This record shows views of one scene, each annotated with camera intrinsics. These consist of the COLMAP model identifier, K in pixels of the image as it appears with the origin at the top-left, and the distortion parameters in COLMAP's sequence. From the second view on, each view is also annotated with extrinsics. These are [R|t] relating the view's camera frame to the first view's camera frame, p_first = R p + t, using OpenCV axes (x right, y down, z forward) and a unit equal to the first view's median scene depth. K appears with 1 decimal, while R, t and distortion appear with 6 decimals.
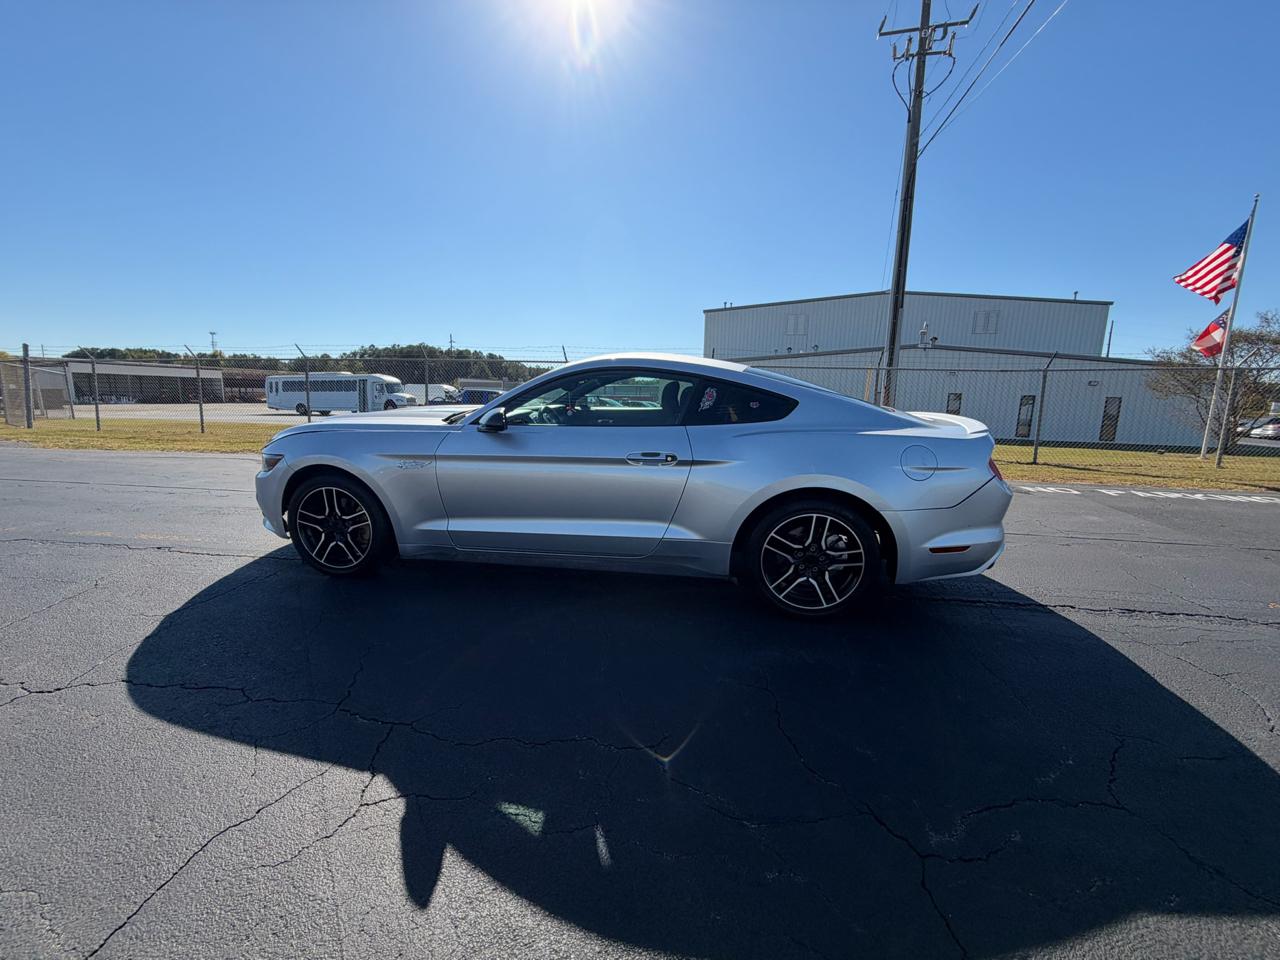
lens RADIAL K [[508.1, 0, 634.5], [0, 508.1, 486.2], [0, 0, 1]] dist [-0.001855, -0.000087]
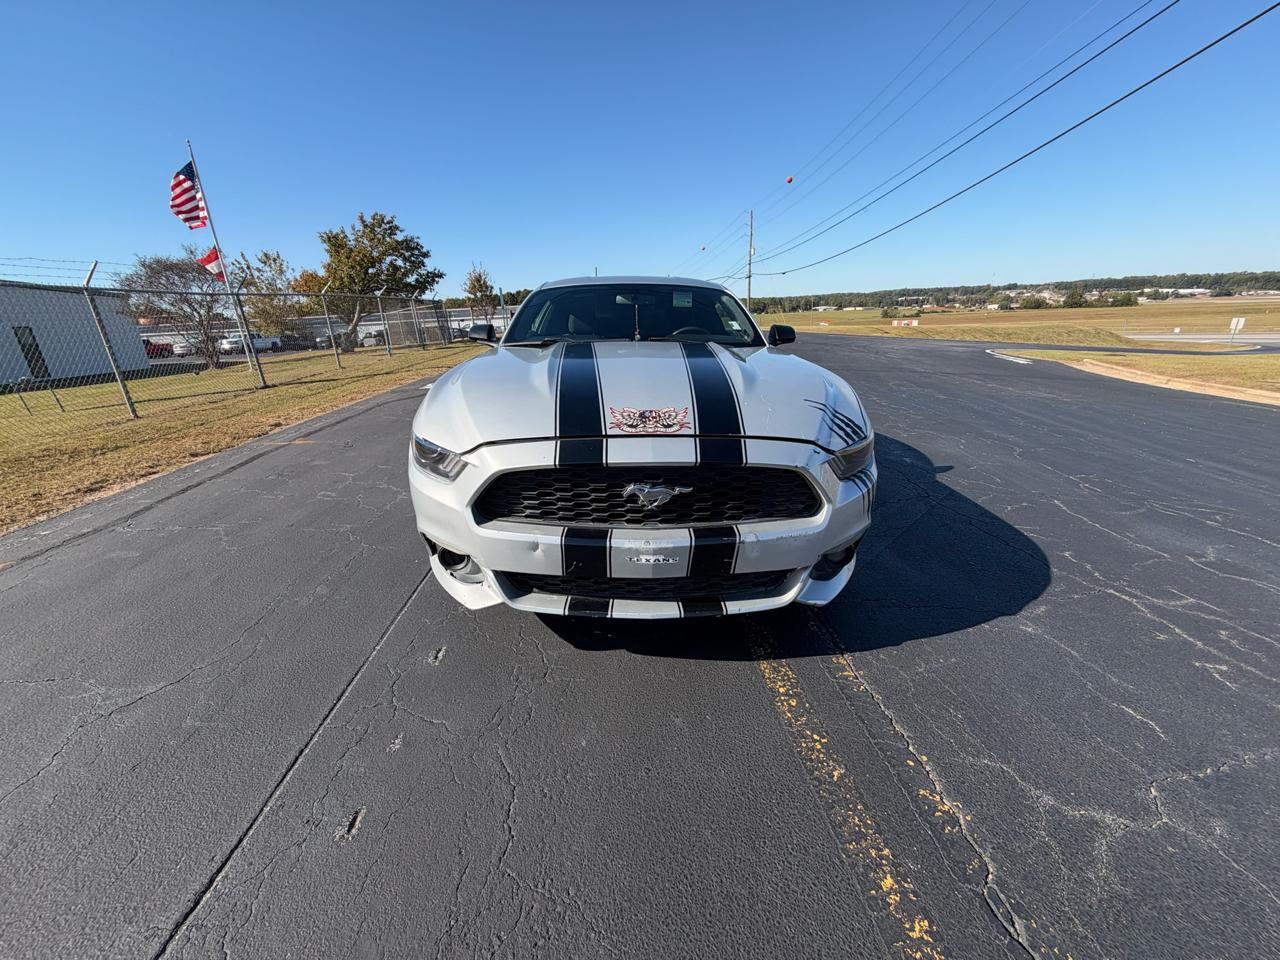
lens RADIAL K [[507.6, 0, 633.6], [0, 507.6, 486.6], [0, 0, 1]] dist [-0.001107, -0.000172]
pose [[-0.192481, -0.335239, 0.922261, -0.642433], [0.207240, 0.904751, 0.372126, -0.144756], [-0.959168, 0.262756, -0.104672, 0.696011]]
